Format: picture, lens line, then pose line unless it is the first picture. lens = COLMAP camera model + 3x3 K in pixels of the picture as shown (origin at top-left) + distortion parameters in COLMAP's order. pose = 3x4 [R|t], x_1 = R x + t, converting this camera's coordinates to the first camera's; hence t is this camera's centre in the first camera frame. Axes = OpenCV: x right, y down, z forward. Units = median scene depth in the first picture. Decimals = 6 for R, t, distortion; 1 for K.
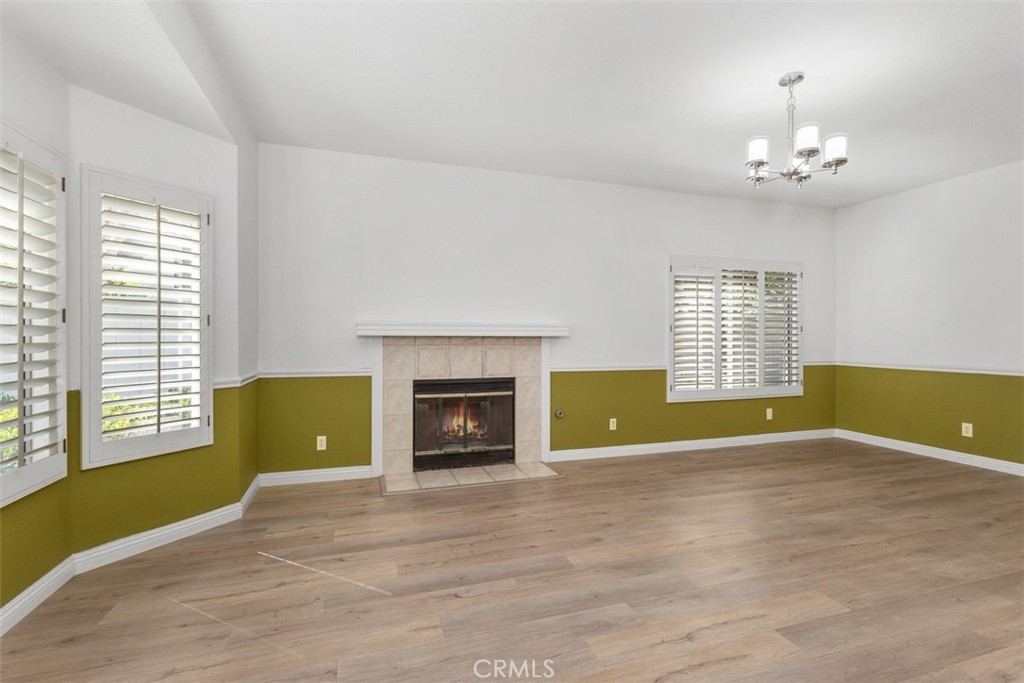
lens RADIAL K [[473.2, 0, 509.4], [0, 473.2, 342.1], [0, 0, 1]] dist [0.000915, -0.001090]
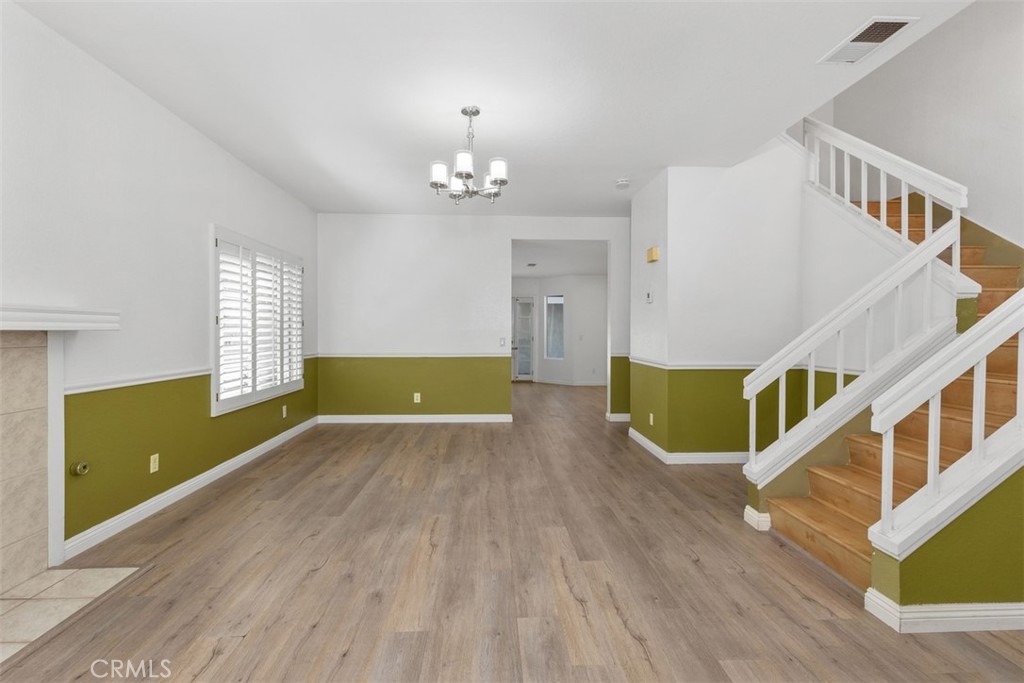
lens RADIAL K [[473.2, 0, 515.2], [0, 473.2, 338.7], [0, 0, 1]] dist [0.000915, -0.001090]
pose [[0.251508, -0.015461, 0.967732, -0.317556], [0.007371, 0.999874, 0.014058, -0.007320], [-0.967827, 0.003597, 0.251590, 0.372429]]
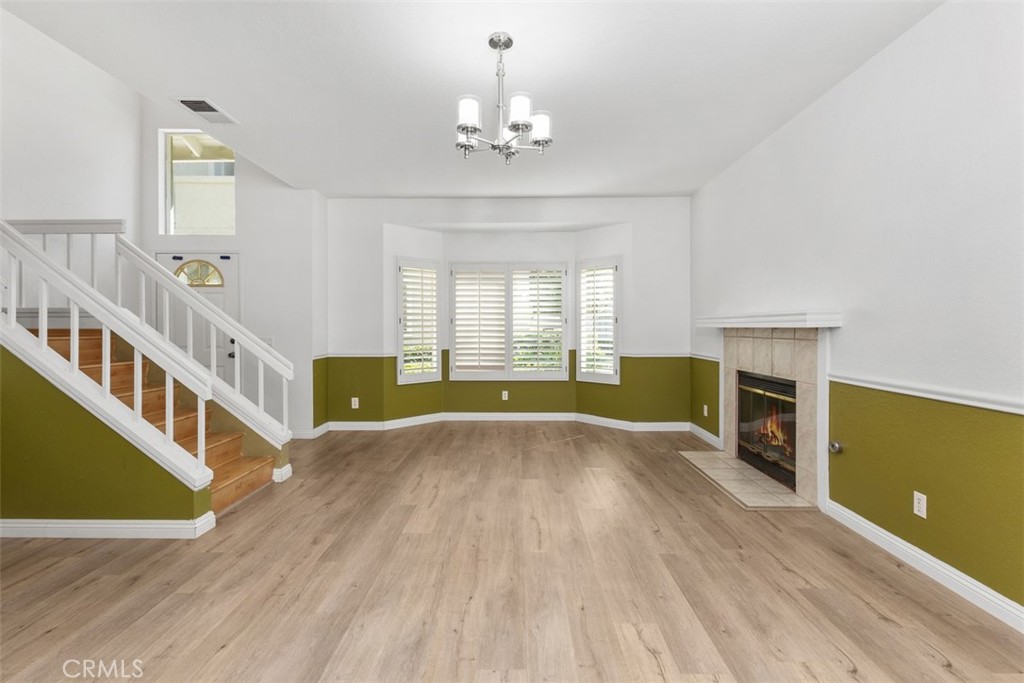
lens RADIAL K [[473.2, 0, 511.6], [0, 473.2, 331.7], [0, 0, 1]] dist [0.000915, -0.001090]
pose [[-0.322089, 0.006942, -0.946684, 0.895529], [-0.008477, 0.999912, 0.010216, -0.010287], [0.946671, 0.011316, -0.322002, 0.814850]]
